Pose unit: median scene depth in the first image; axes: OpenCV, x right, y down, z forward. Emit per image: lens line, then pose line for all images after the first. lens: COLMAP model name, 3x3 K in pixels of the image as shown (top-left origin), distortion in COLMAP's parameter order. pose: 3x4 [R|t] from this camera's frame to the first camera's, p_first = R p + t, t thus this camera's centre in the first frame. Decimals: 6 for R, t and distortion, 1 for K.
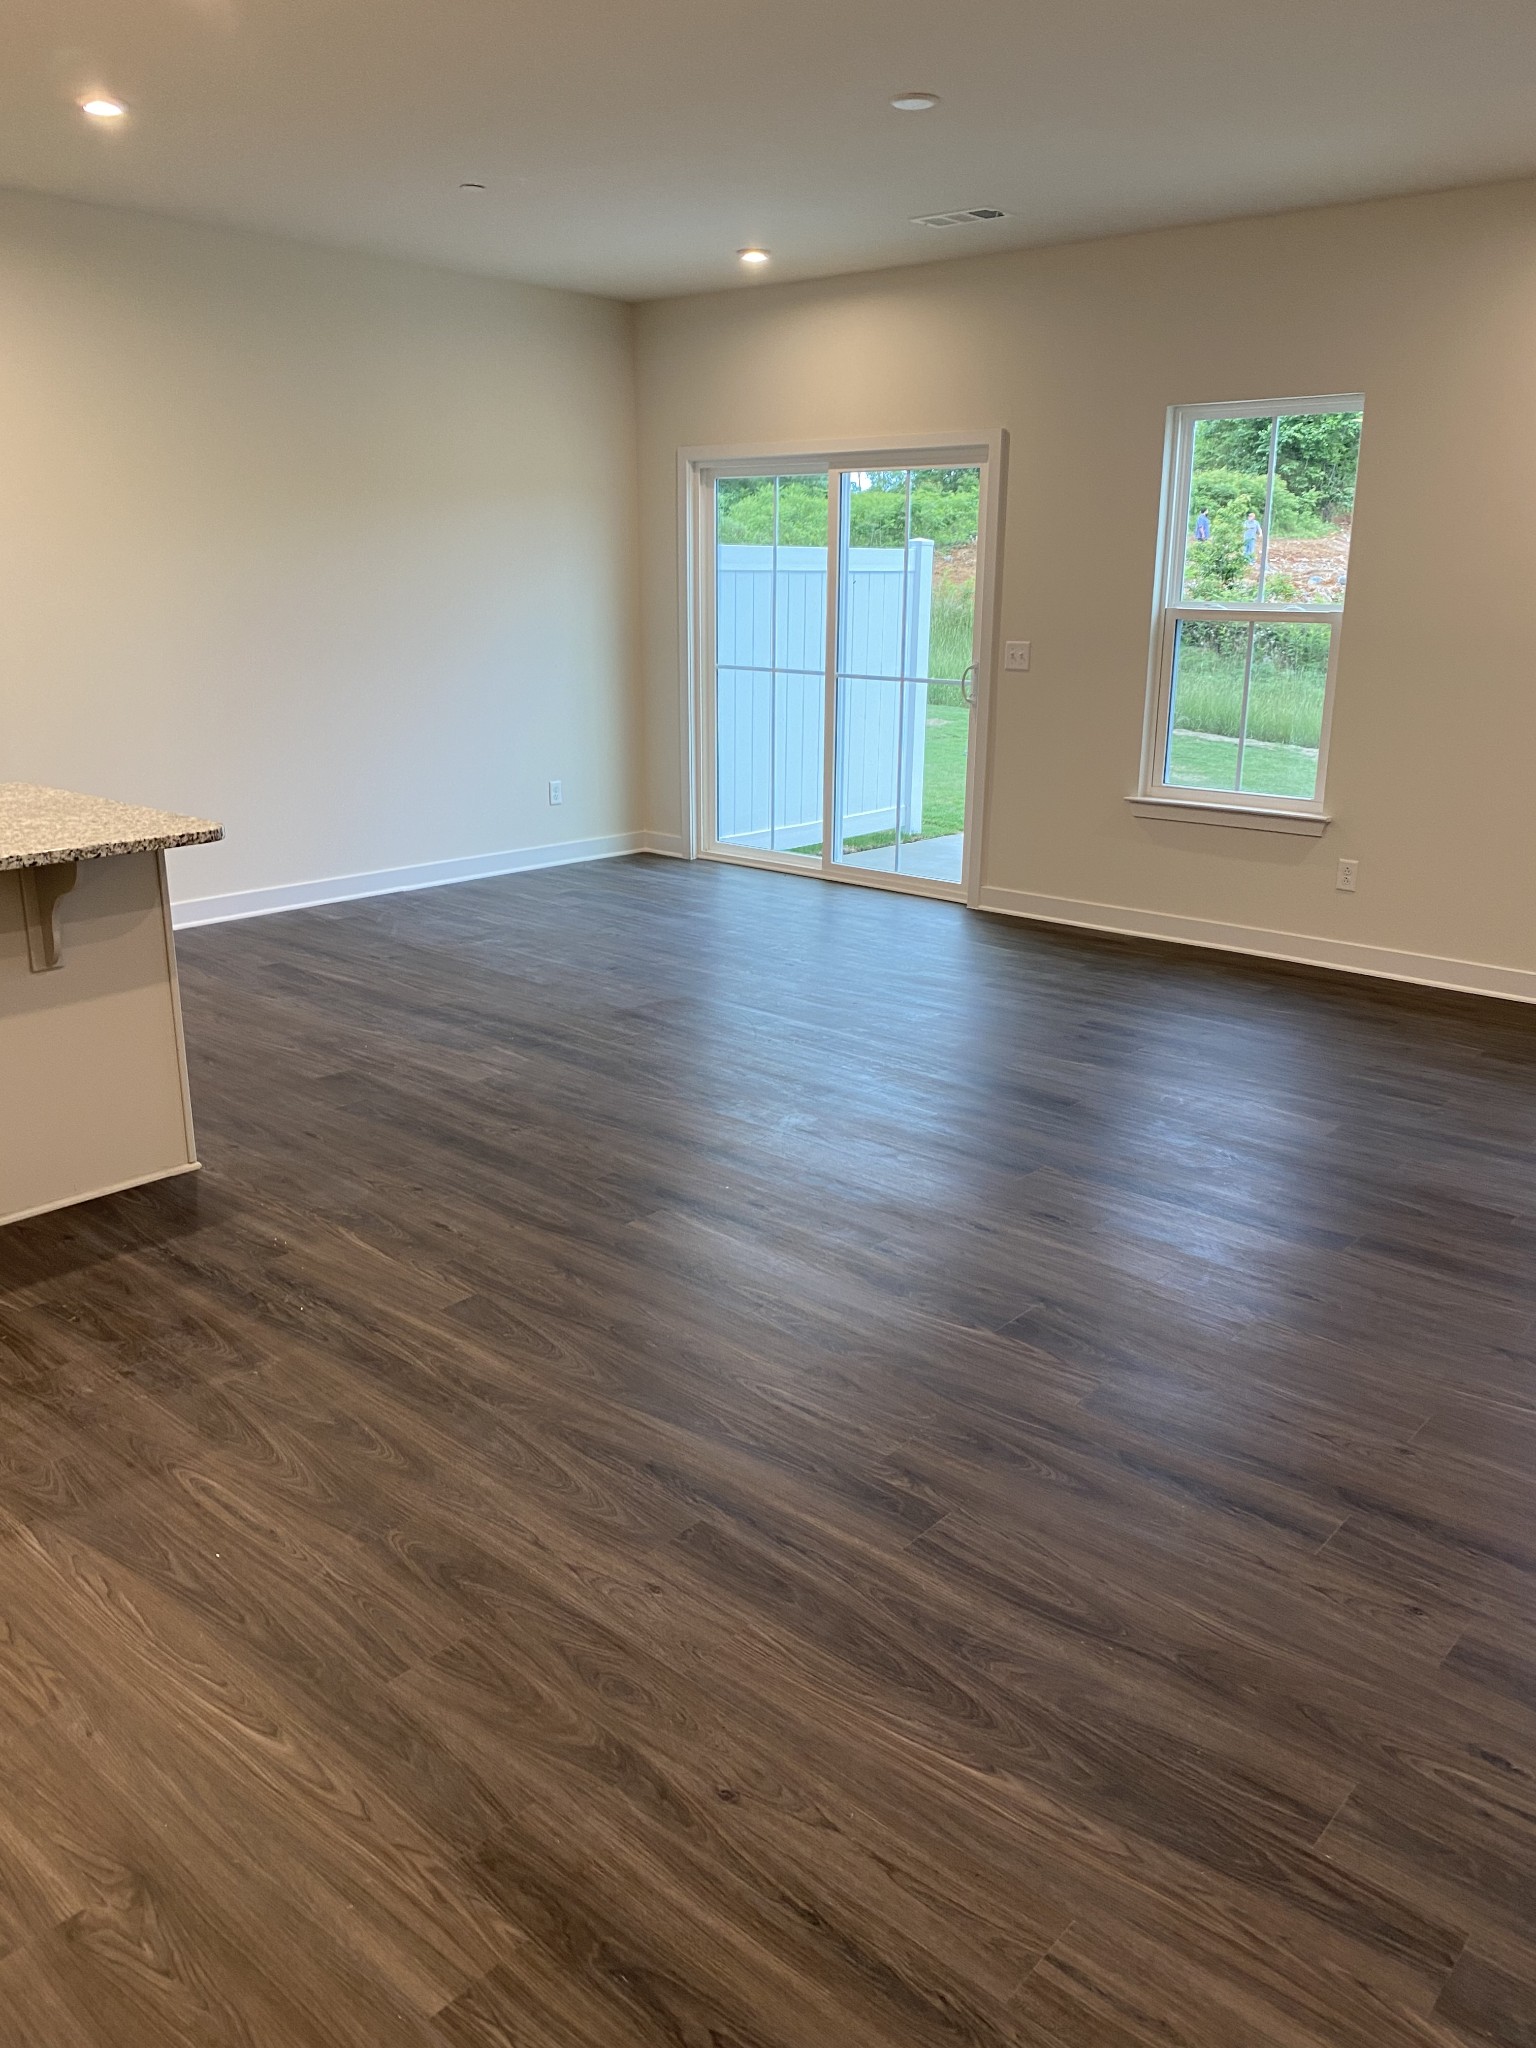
lens RADIAL K [[1562.6, 0, 812.5], [0, 1562.6, 1017.3], [0, 0, 1]] dist [-0.001227, -0.006655]
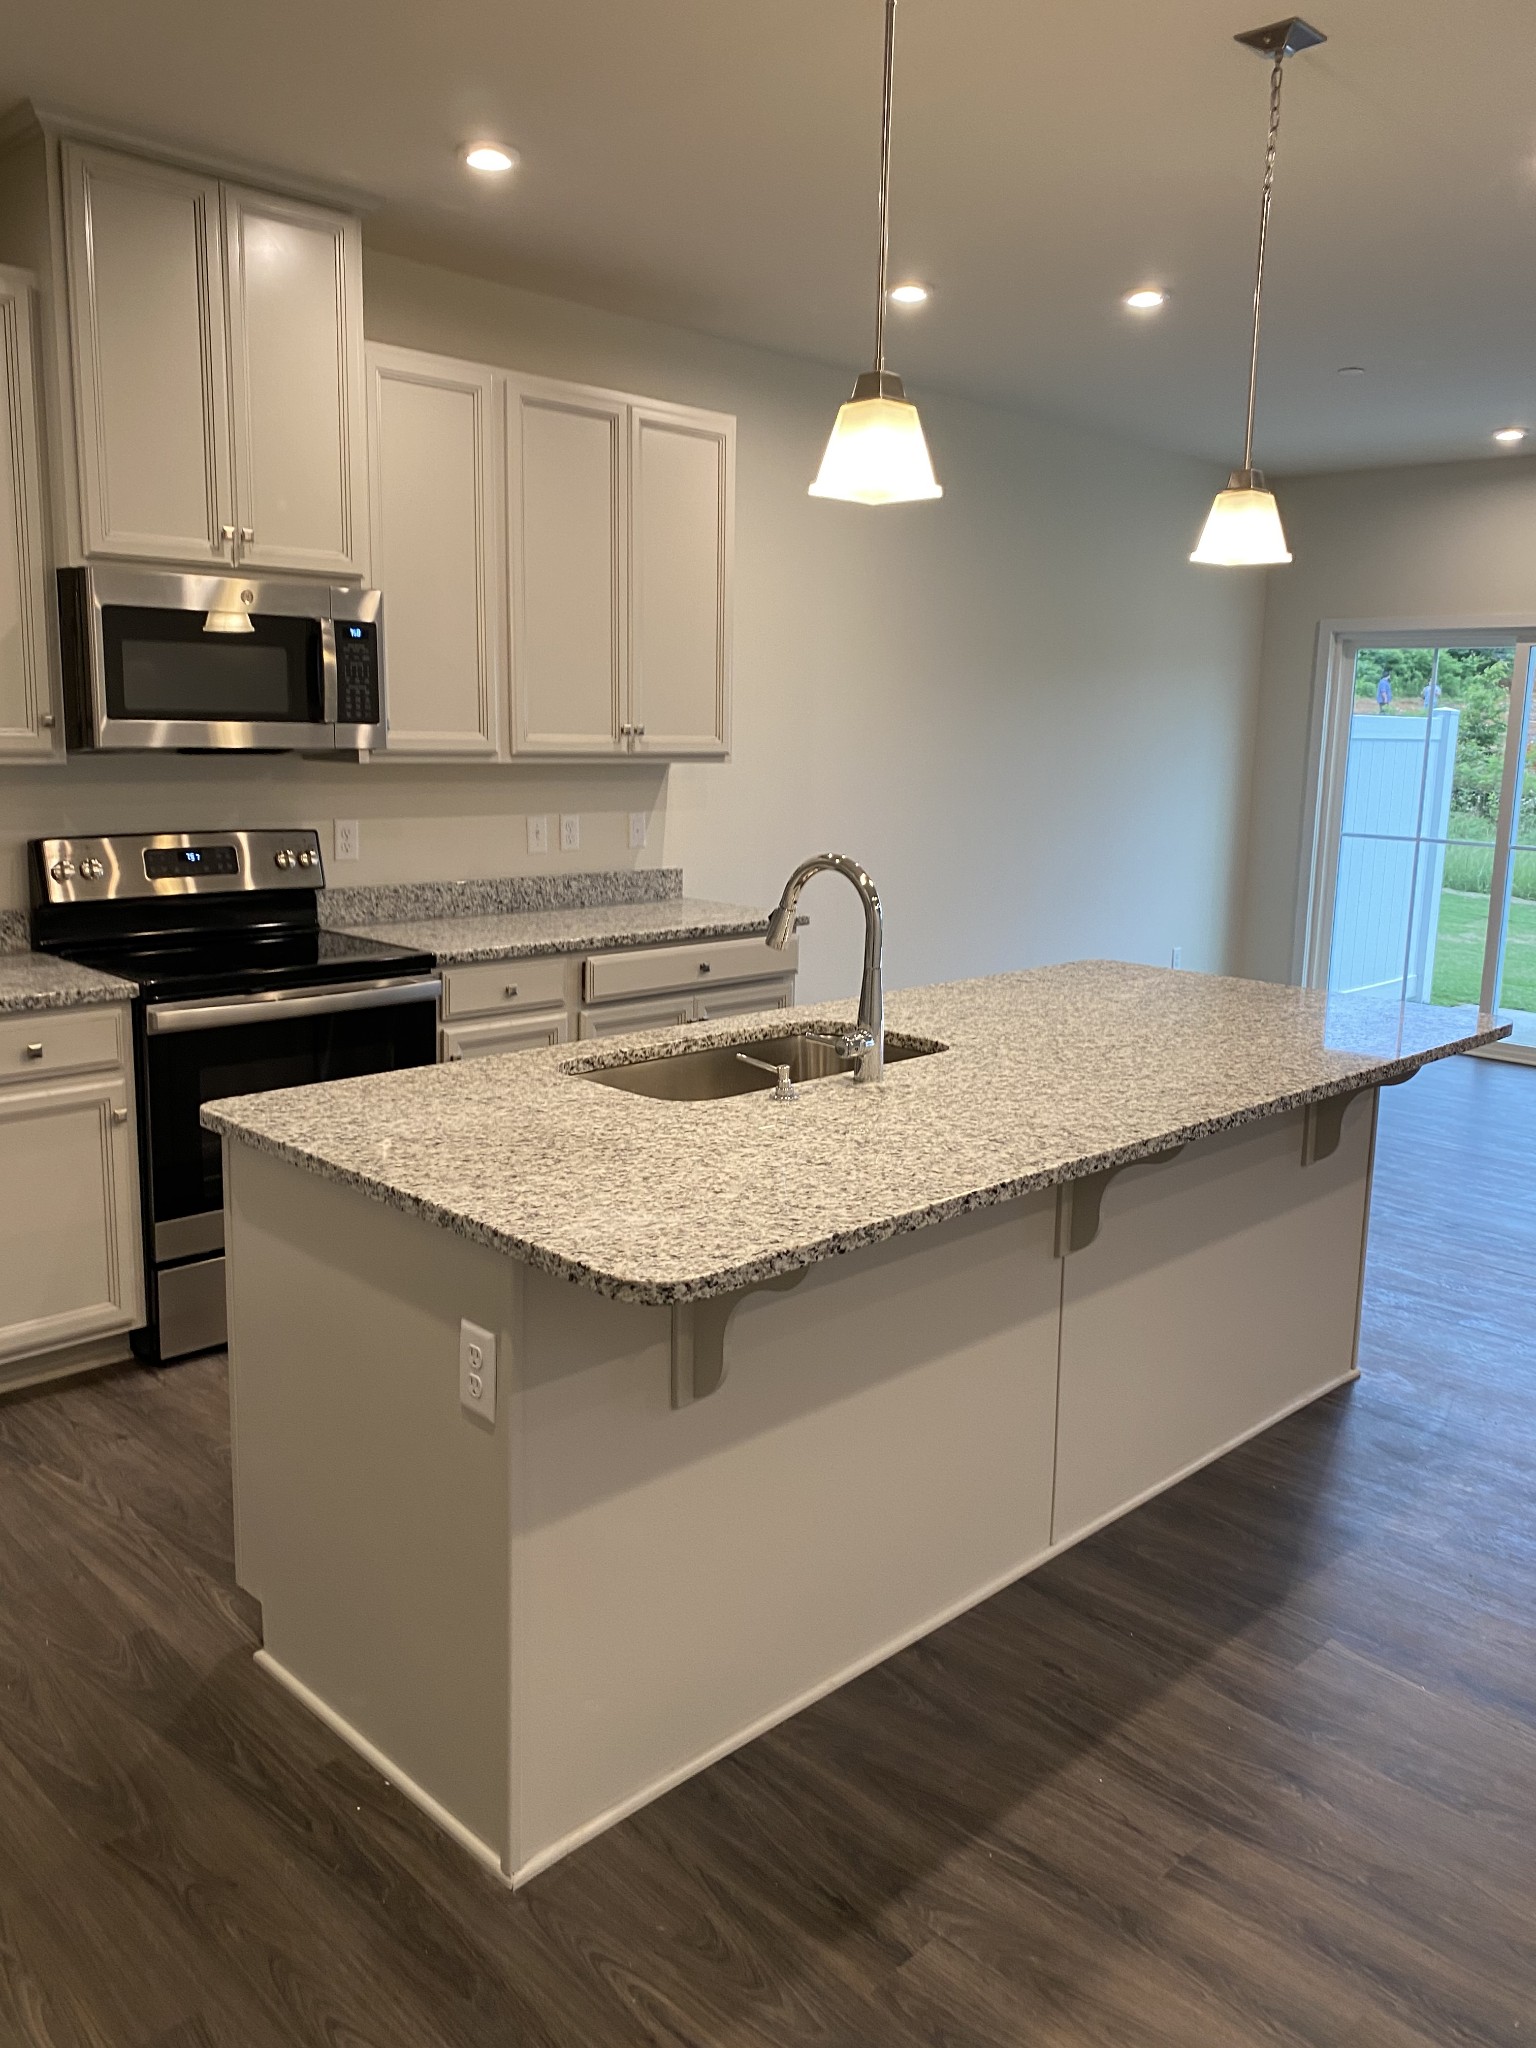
lens RADIAL K [[1574.1, 0, 773.7], [0, 1574.1, 1004.0], [0, 0, 1]] dist [0.000729, -0.005777]
pose [[0.996525, 0.026267, -0.079040, -0.841913], [-0.034324, 0.994154, -0.102371, -0.018896], [0.075889, 0.104728, 0.991601, 0.019677]]
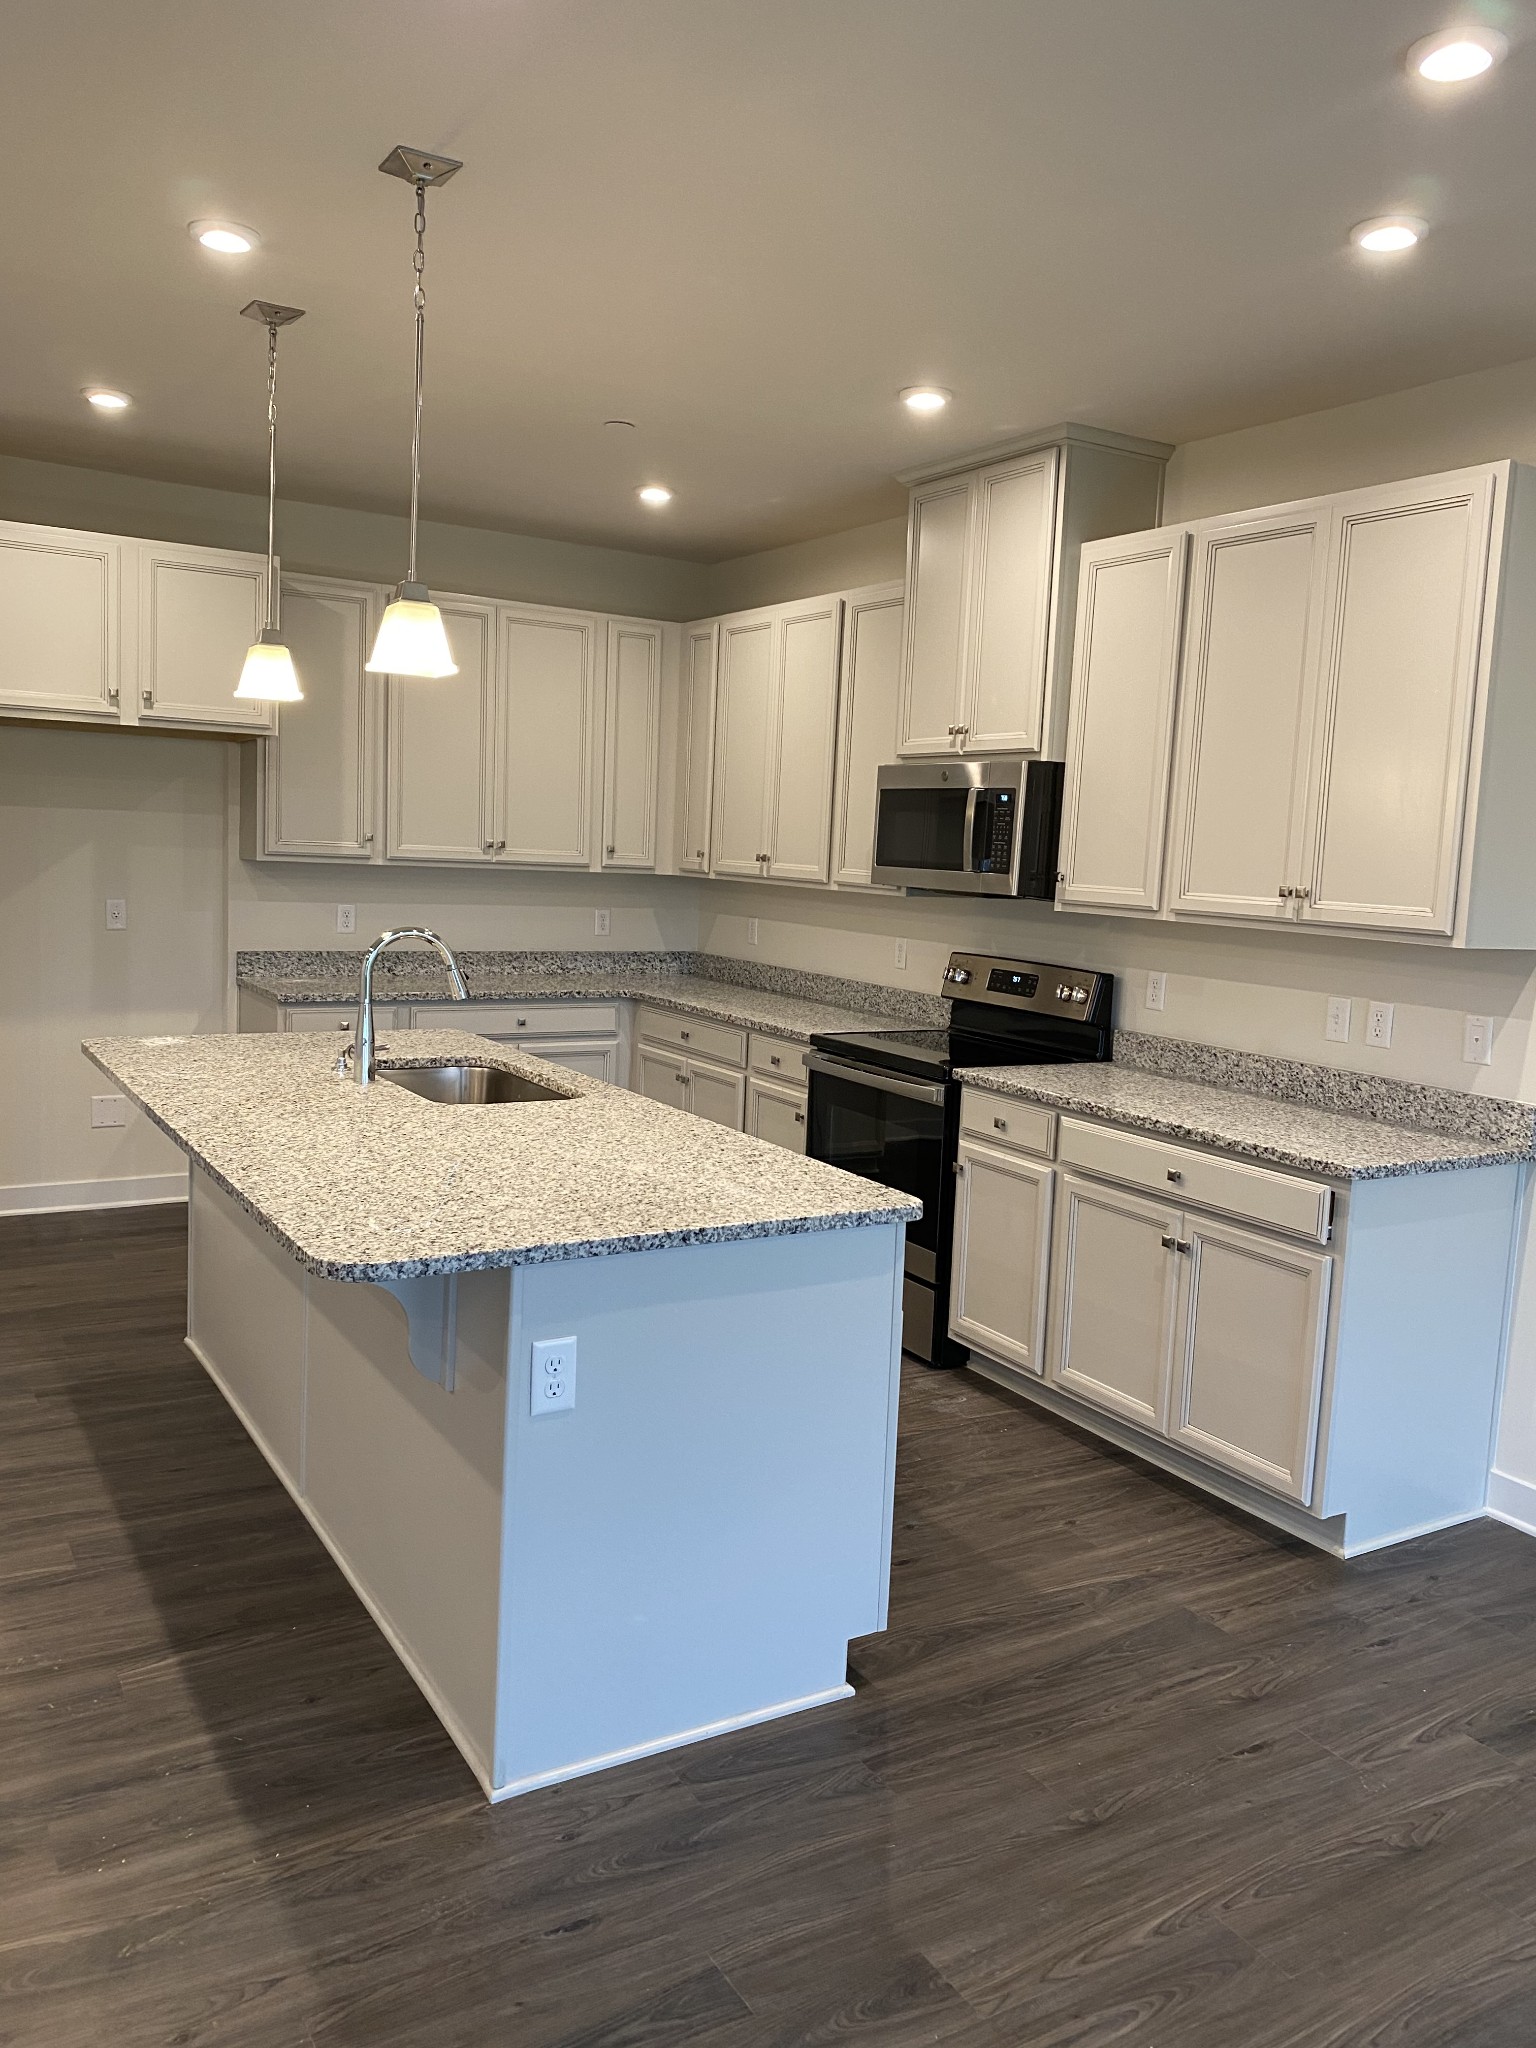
lens RADIAL K [[1593.2, 0, 762.5], [0, 1593.2, 1009.0], [0, 0, 1]] dist [0.004219, -0.002401]
pose [[-0.329953, 0.074794, -0.941030, 0.181205], [-0.307054, 0.934145, 0.181909, -0.433379], [0.892664, 0.348968, -0.285258, 1.460852]]
